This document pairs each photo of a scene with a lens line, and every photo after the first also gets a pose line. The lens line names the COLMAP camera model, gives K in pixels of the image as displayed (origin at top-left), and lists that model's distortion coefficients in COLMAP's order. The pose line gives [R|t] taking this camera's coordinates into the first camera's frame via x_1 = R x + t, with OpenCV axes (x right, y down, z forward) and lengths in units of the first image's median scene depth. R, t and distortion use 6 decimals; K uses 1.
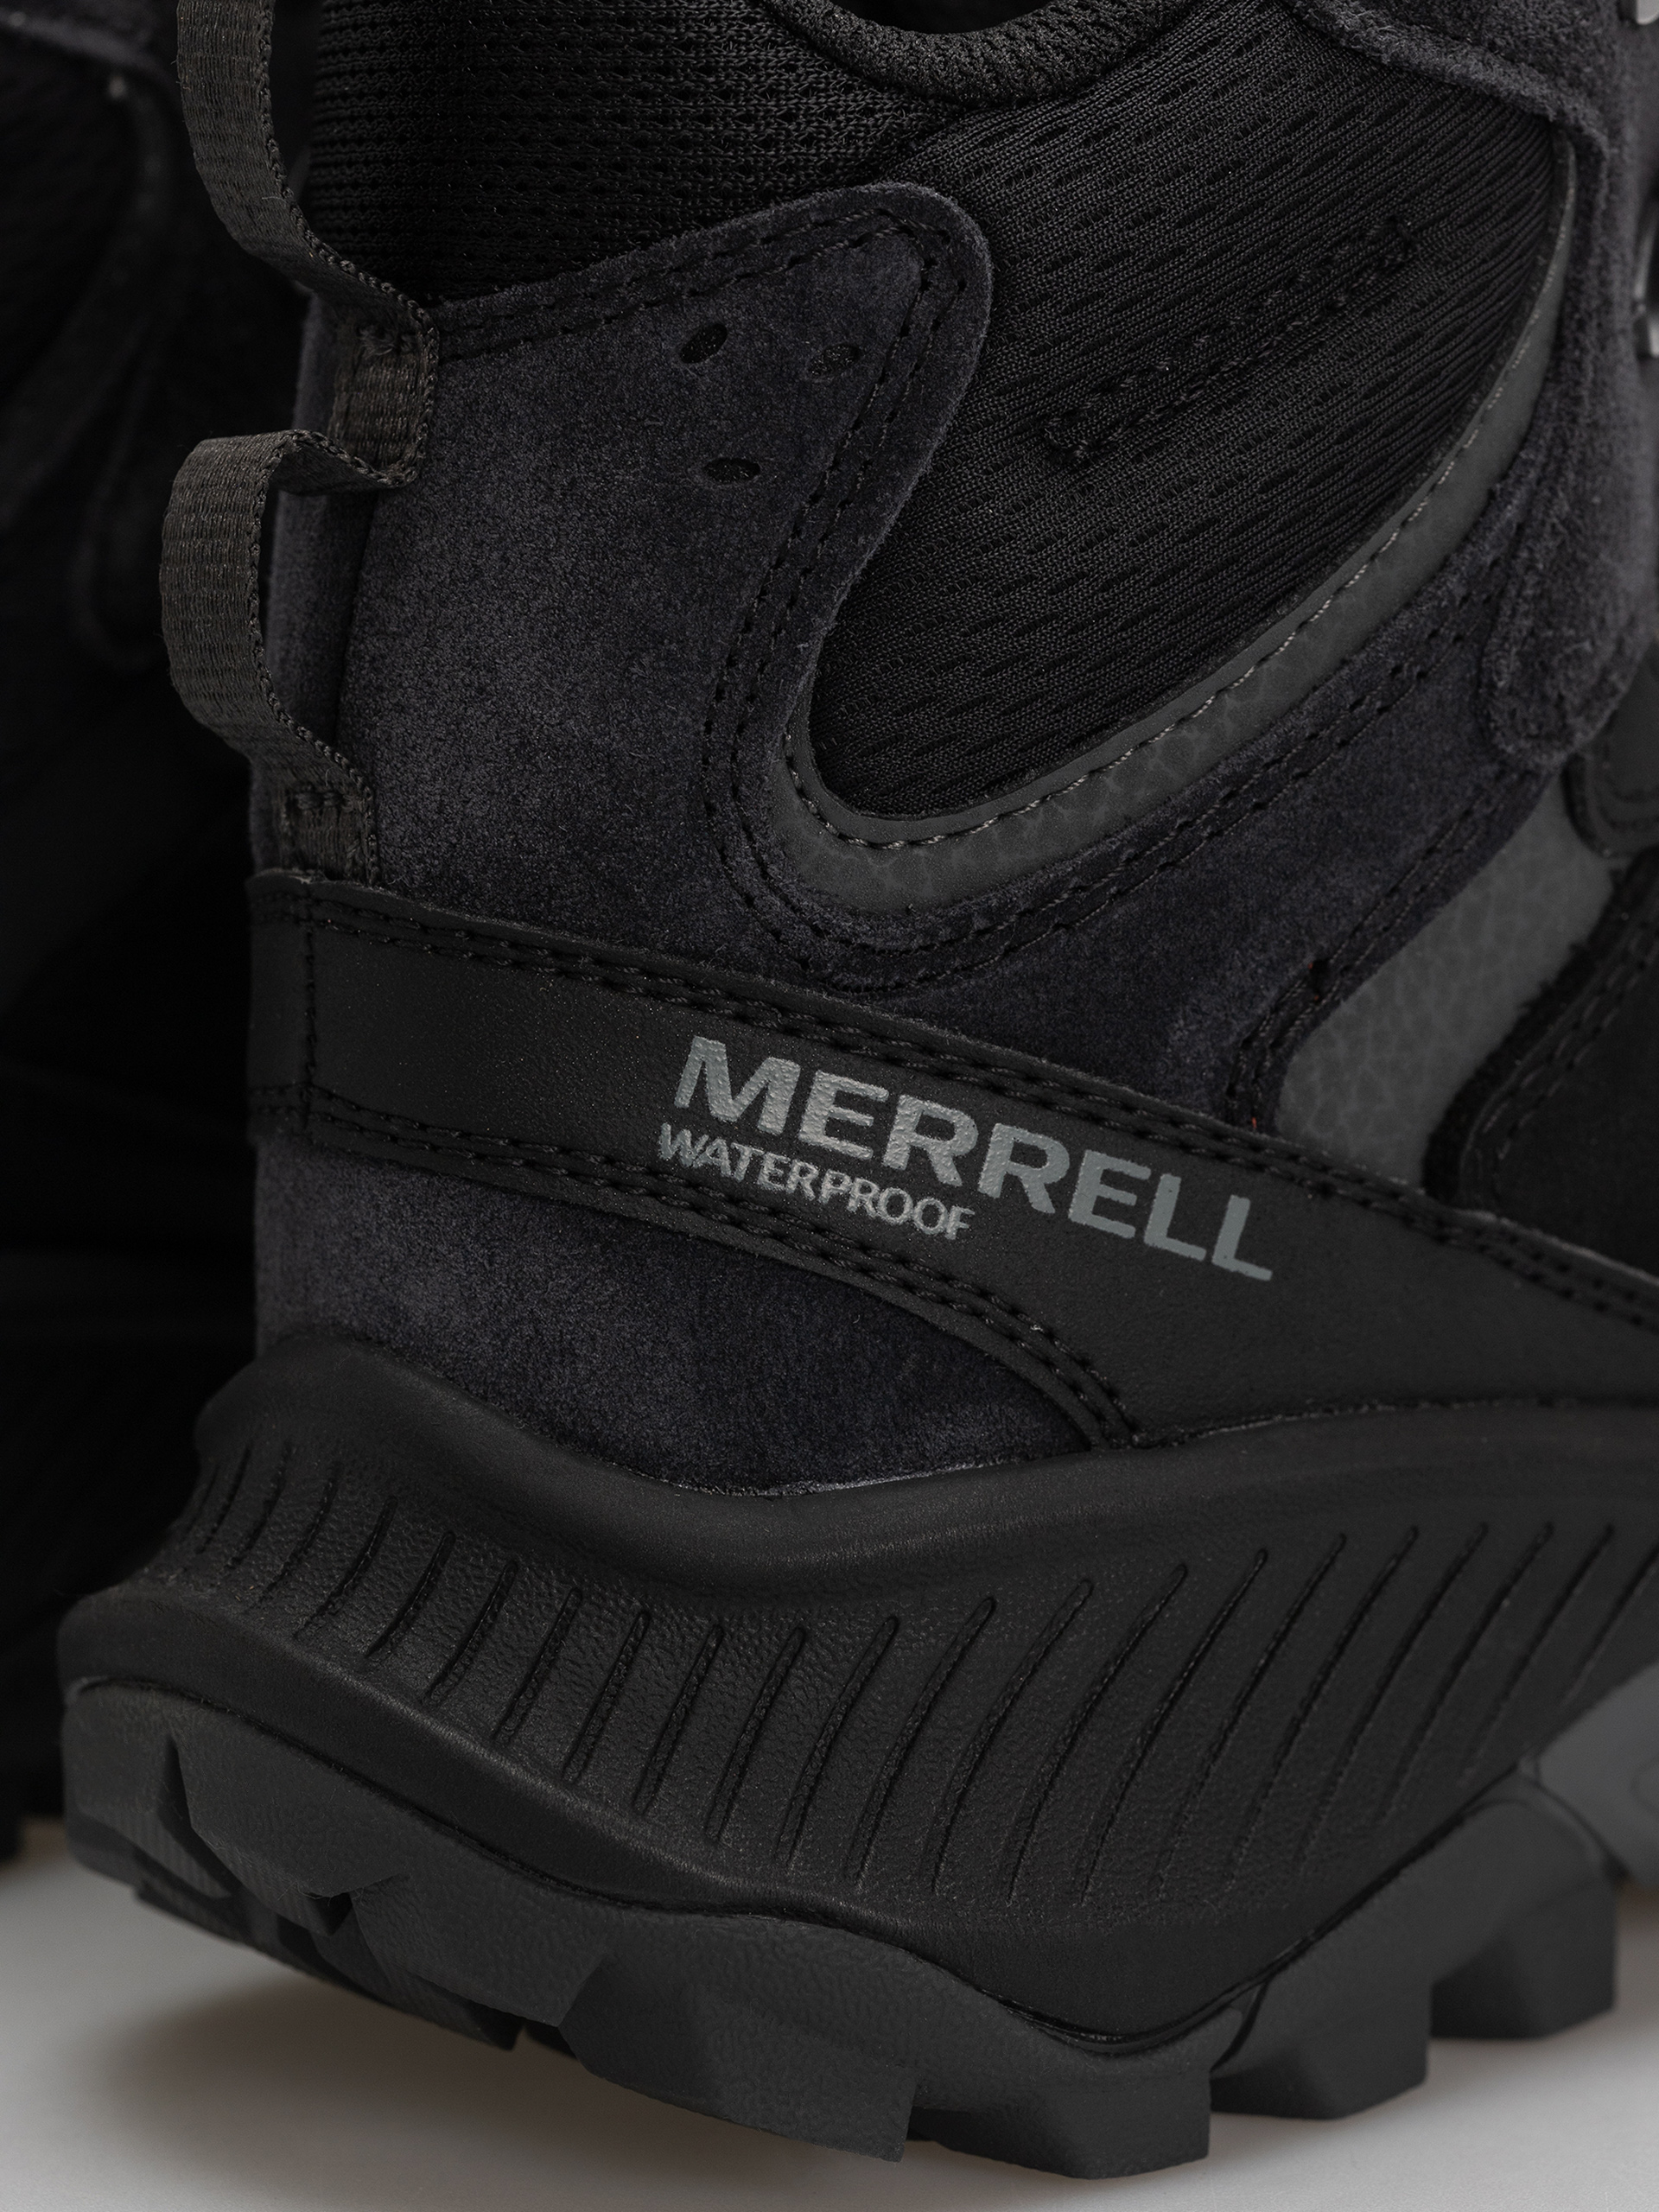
lens RADIAL K [[7089.7, 0, 829.5], [0, 7089.7, 1106.0], [0, 0, 1]] dist [0.102107, 1.347242]
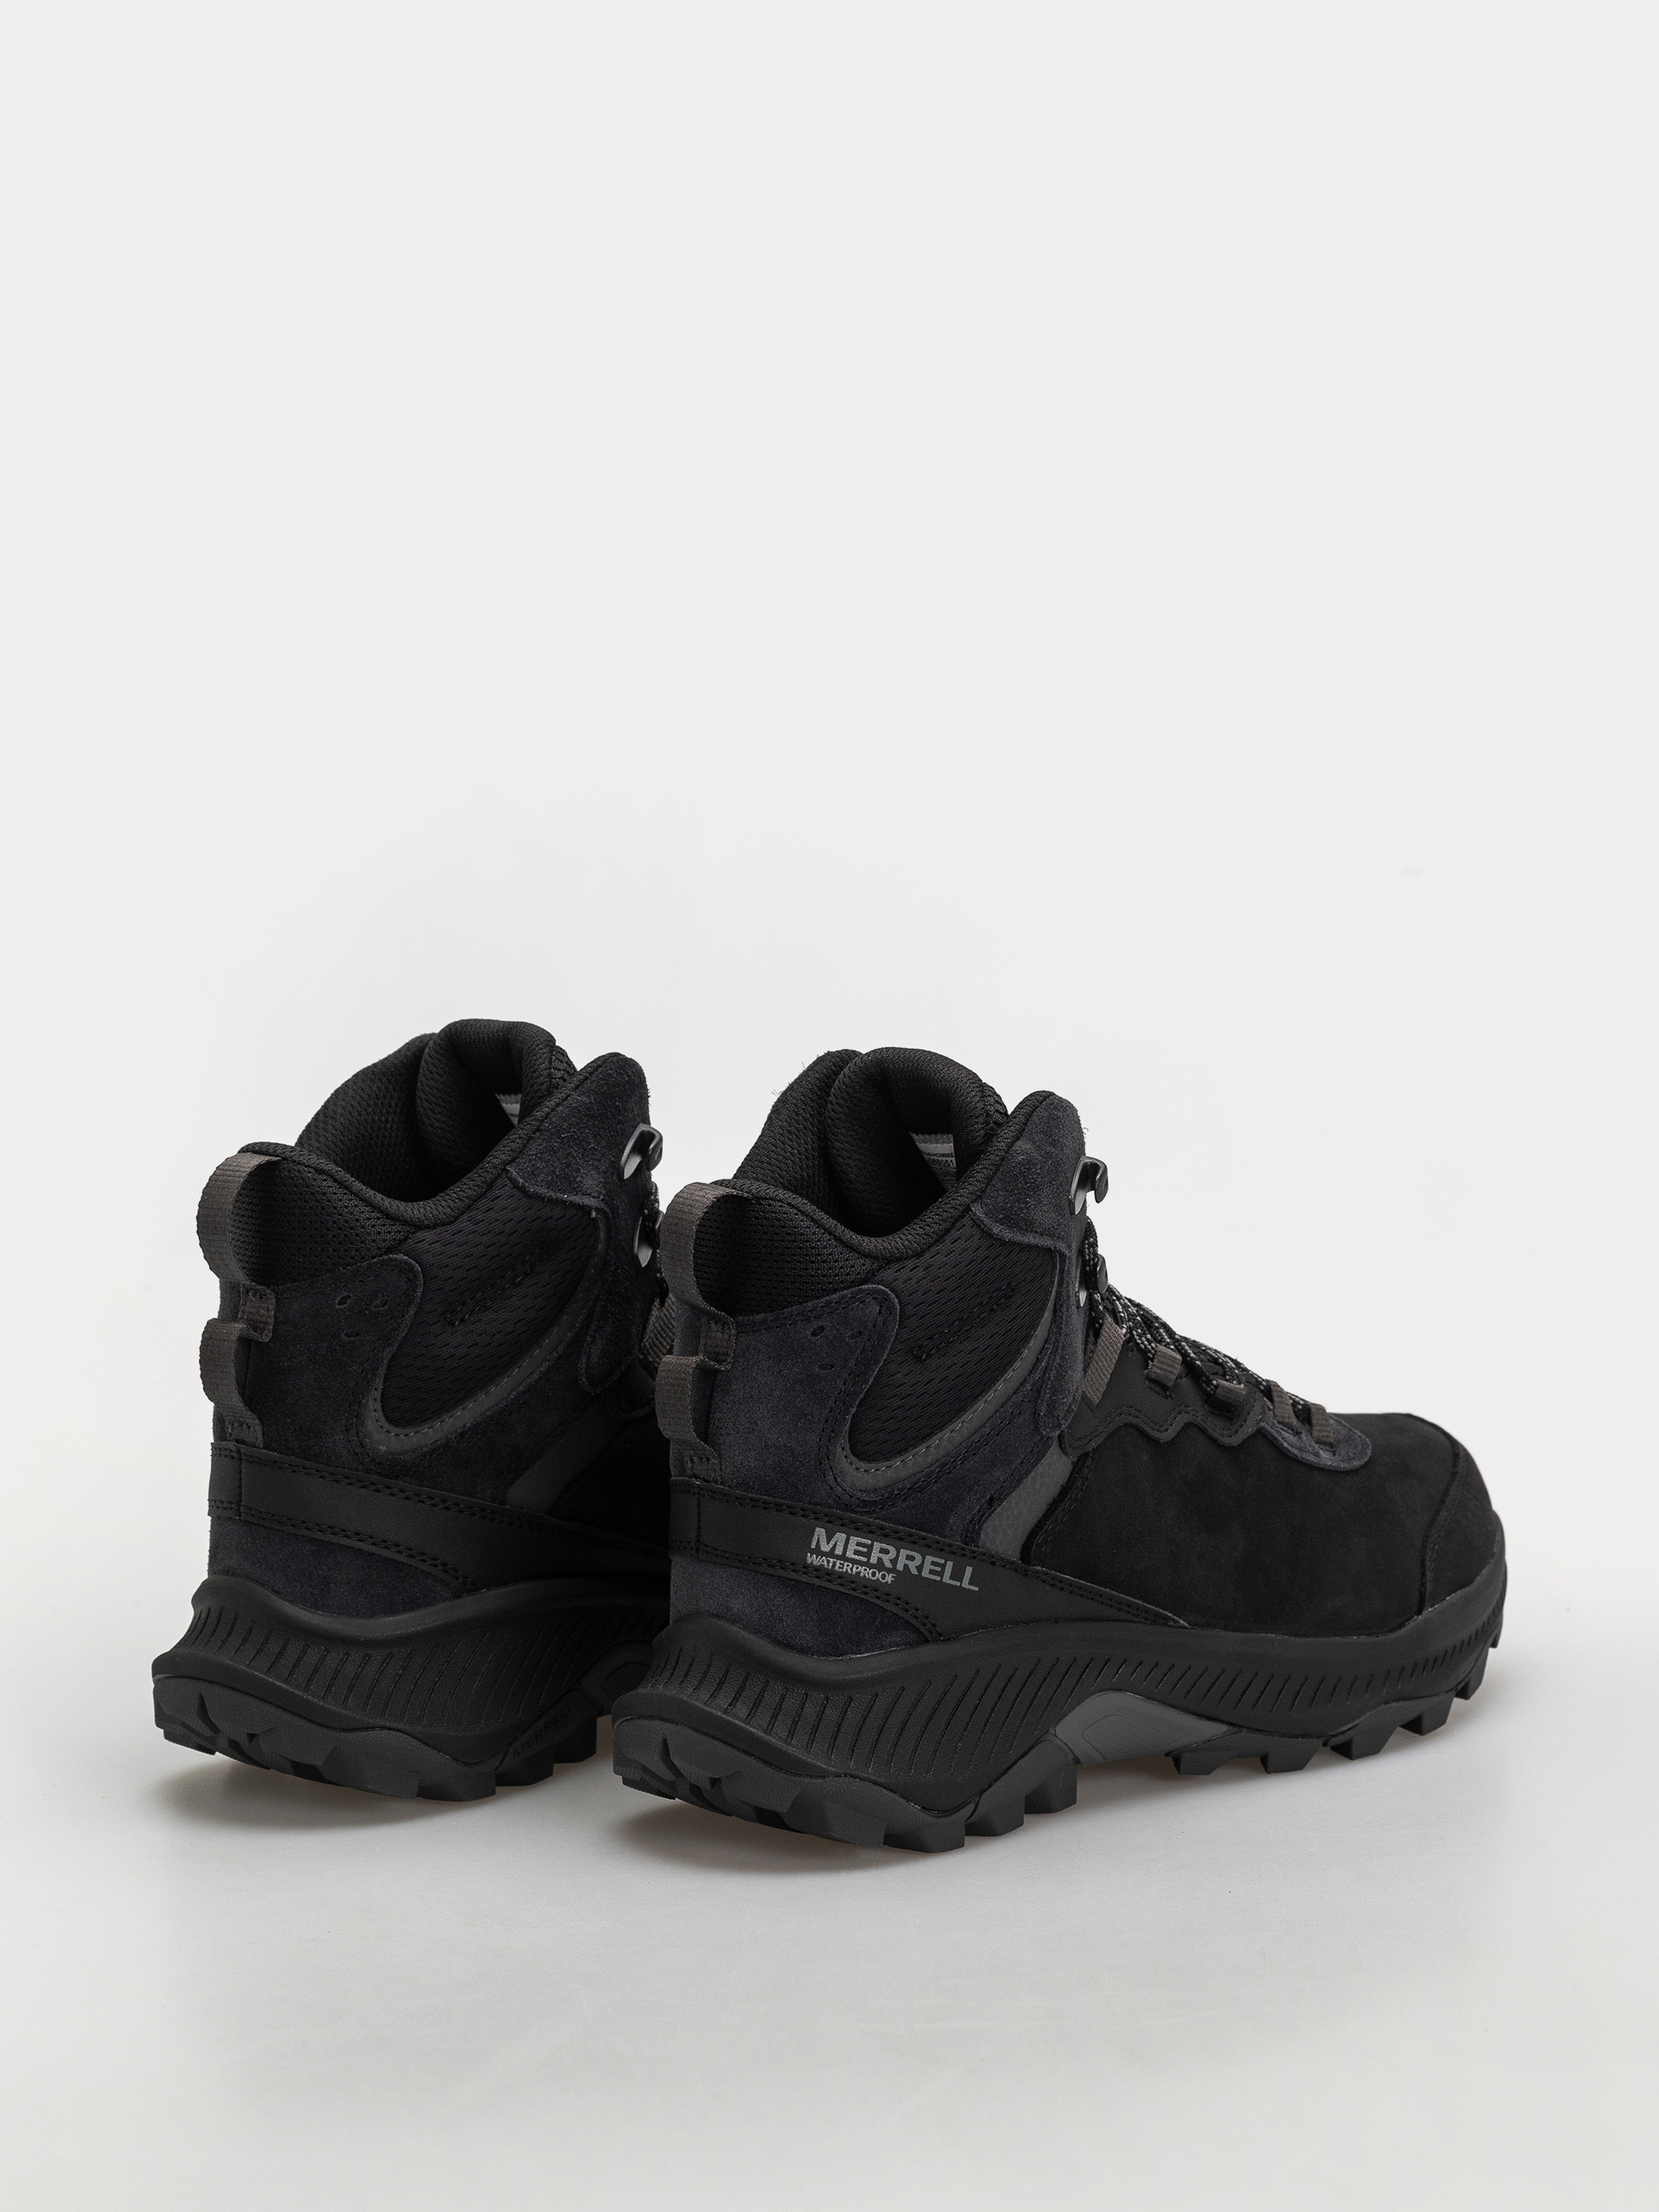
lens RADIAL K [[7147.4, 0, 829.5], [0, 7147.4, 1106.0], [0, 0, 1]] dist [-0.247353, -0.723130]
pose [[0.993711, -0.020567, 0.110073, -0.388623], [0.020260, 0.999787, 0.003906, -0.227102], [-0.110130, -0.001652, 0.993916, -2.444597]]
